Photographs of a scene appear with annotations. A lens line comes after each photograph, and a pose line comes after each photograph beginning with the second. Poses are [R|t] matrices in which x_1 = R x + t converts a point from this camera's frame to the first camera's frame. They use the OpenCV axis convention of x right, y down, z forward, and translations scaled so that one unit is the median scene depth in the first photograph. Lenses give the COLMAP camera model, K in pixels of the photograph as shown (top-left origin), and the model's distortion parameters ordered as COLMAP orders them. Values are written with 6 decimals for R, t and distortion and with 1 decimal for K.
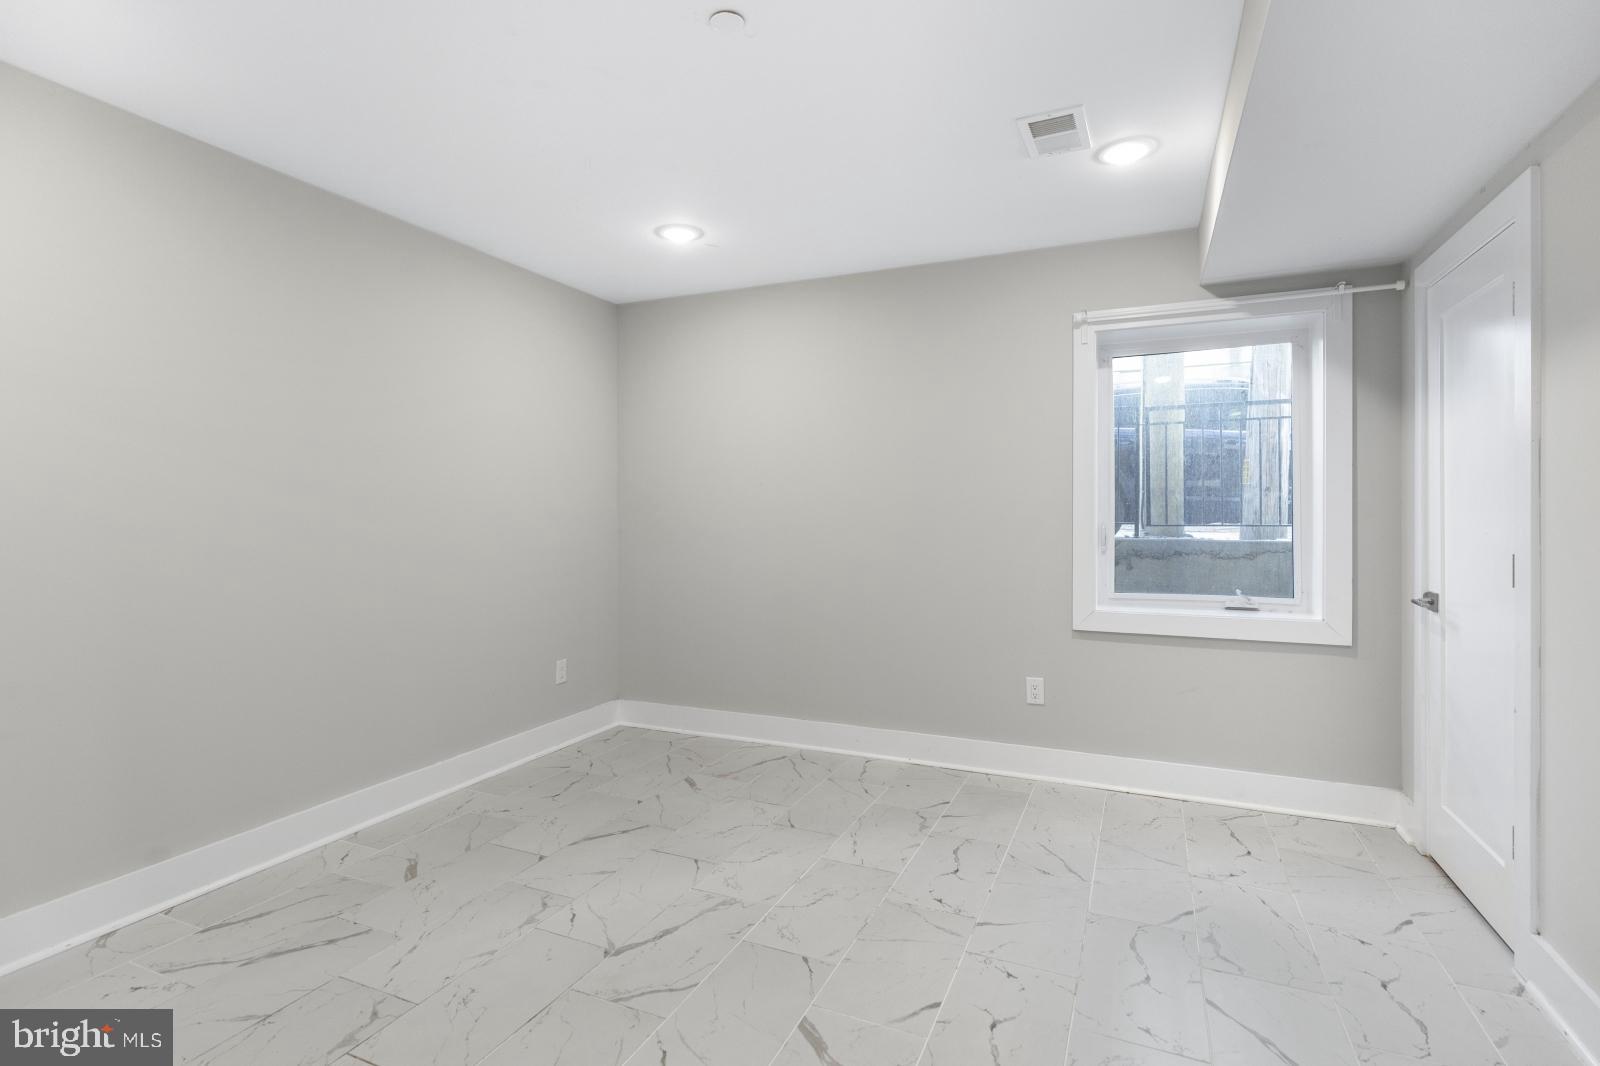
lens RADIAL K [[760.1, 0, 789.0], [0, 760.1, 522.5], [0, 0, 1]] dist [0.005265, -0.000402]
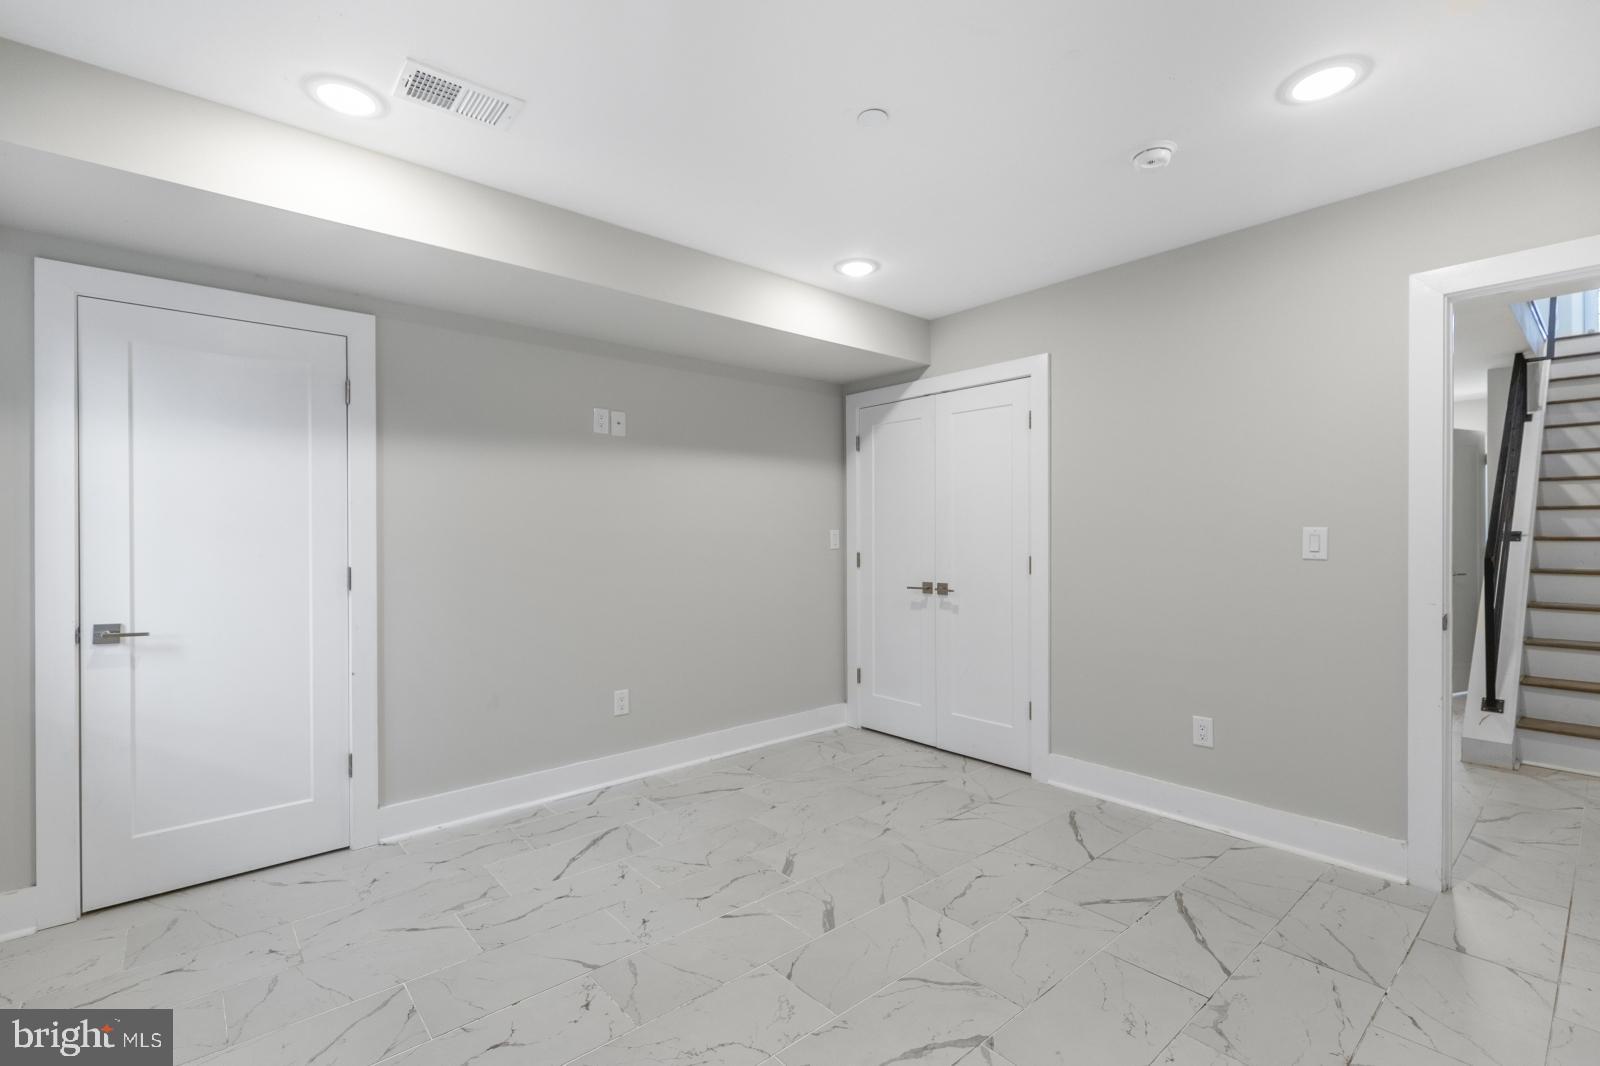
lens RADIAL K [[727.2, 0, 784.9], [0, 727.2, 536.3], [0, 0, 1]] dist [0.001293, 0.000124]
pose [[-0.901530, 0.006164, 0.432673, -0.254357], [0.010562, 0.999914, 0.007763, -0.012773], [-0.432588, 0.011568, -0.901518, 1.200025]]
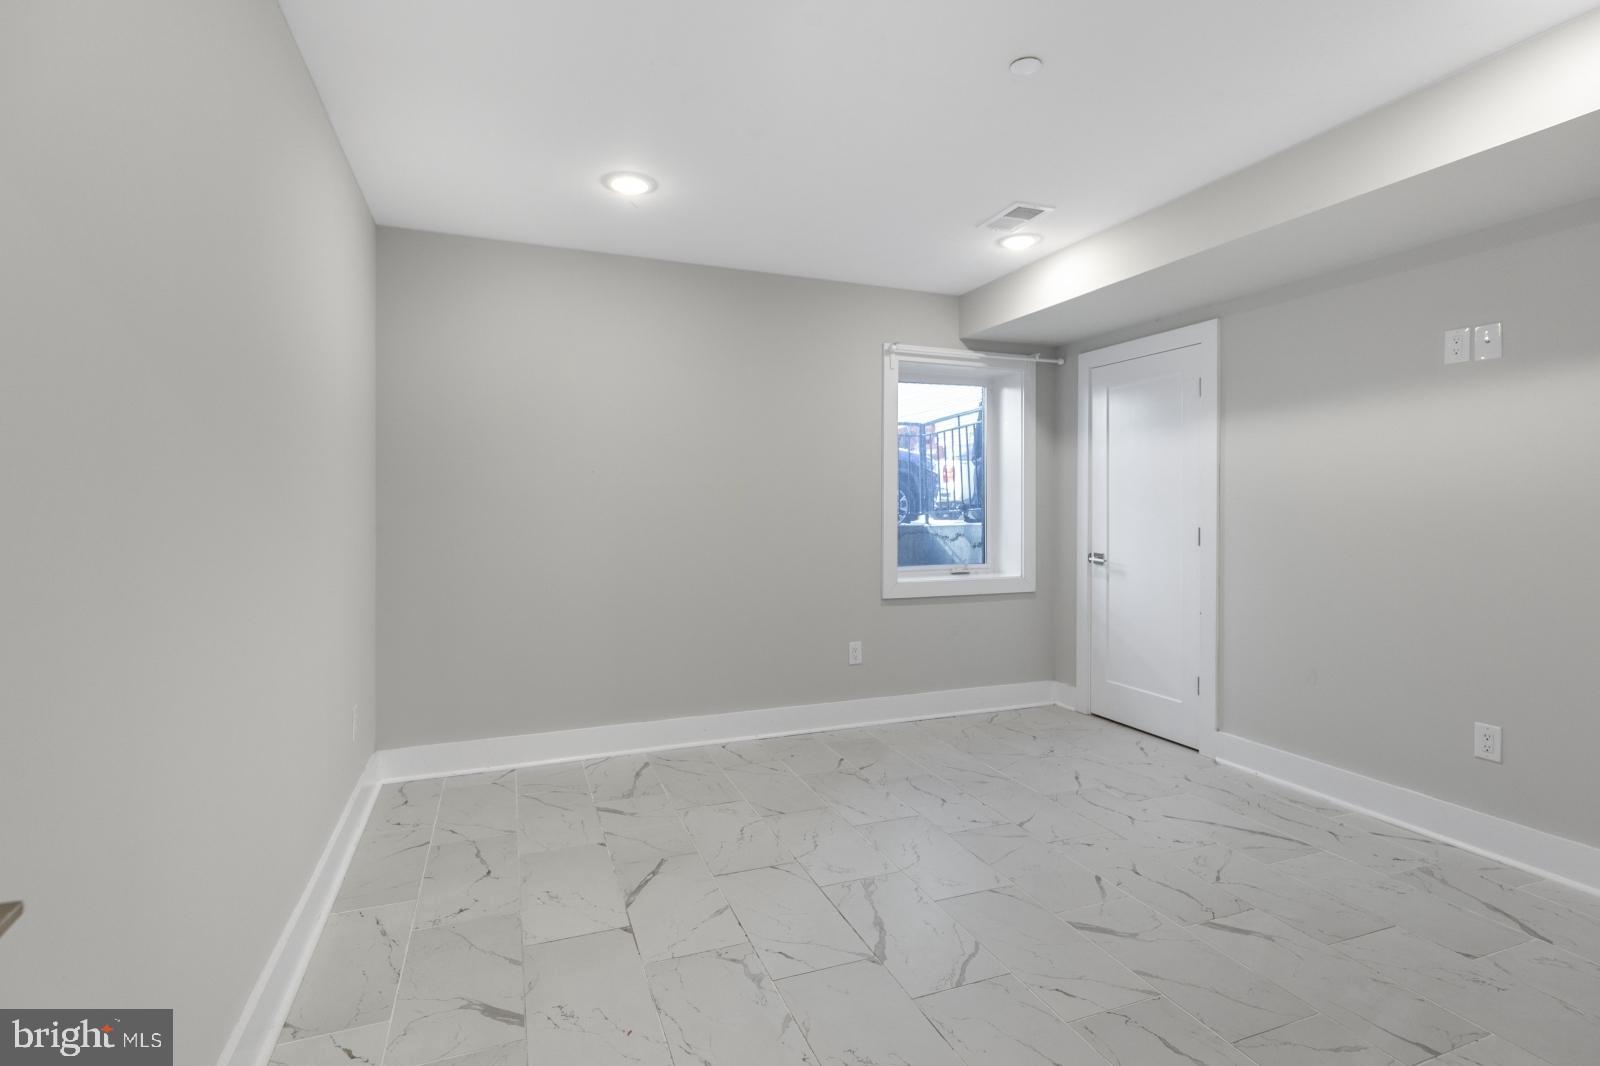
lens RADIAL K [[749.8, 0, 791.8], [0, 749.8, 511.4], [0, 0, 1]] dist [0.003537, -0.000031]
pose [[0.708977, -0.003625, 0.705222, -0.638664], [0.004223, 0.999991, 0.000894, -0.002596], [-0.705219, 0.002344, 0.708986, 0.261450]]
